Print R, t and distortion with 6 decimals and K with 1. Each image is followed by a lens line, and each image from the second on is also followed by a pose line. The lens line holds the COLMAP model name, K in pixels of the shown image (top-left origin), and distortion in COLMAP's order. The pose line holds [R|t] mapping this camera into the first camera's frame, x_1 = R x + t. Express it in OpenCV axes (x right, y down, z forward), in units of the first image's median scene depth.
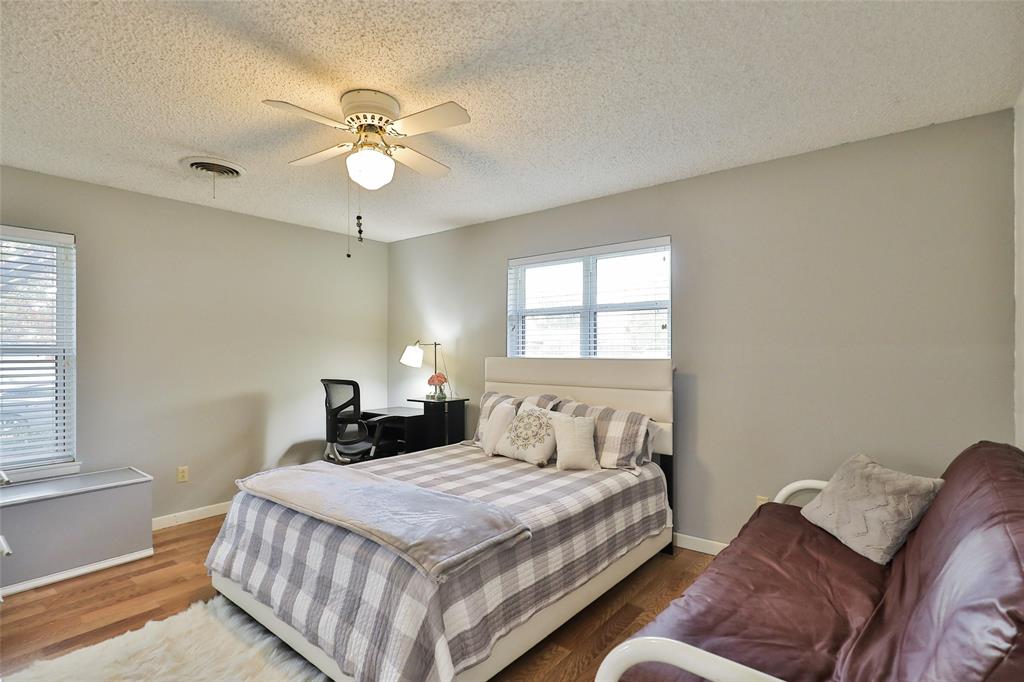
lens RADIAL K [[497.3, 0, 521.3], [0, 497.3, 337.8], [0, 0, 1]] dist [-0.016989, 0.005358]
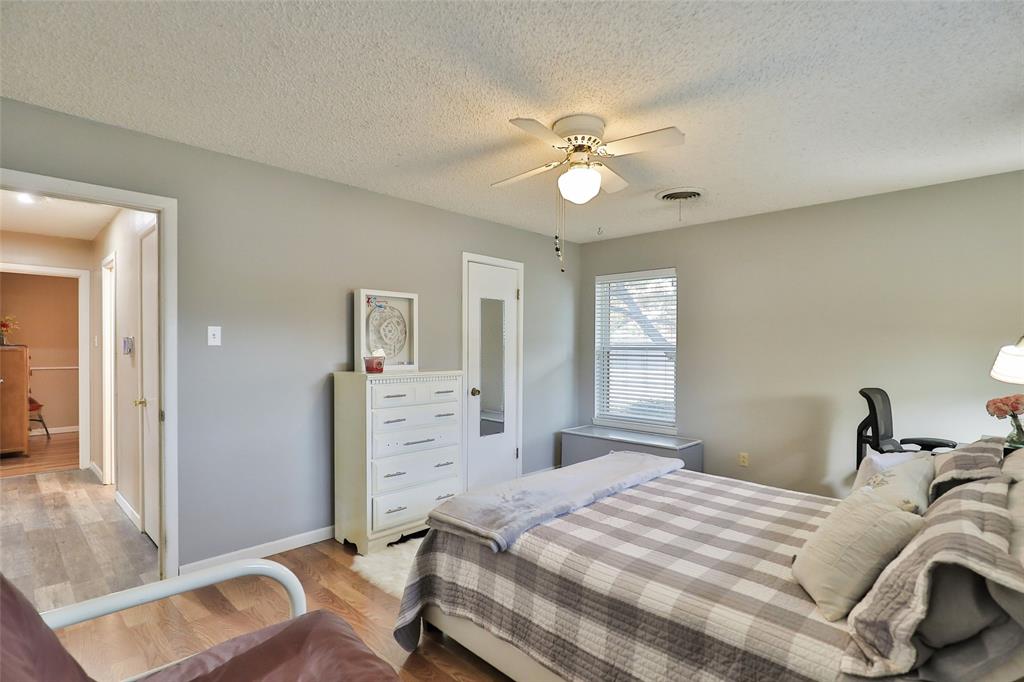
lens RADIAL K [[497.3, 0, 519.6], [0, 497.3, 349.6], [0, 0, 1]] dist [-0.016989, 0.005358]
pose [[-0.083392, 0.009491, -0.996472, 0.573449], [0.014950, 0.999854, 0.008272, 0.008079], [0.996405, -0.014208, -0.083522, 0.682821]]
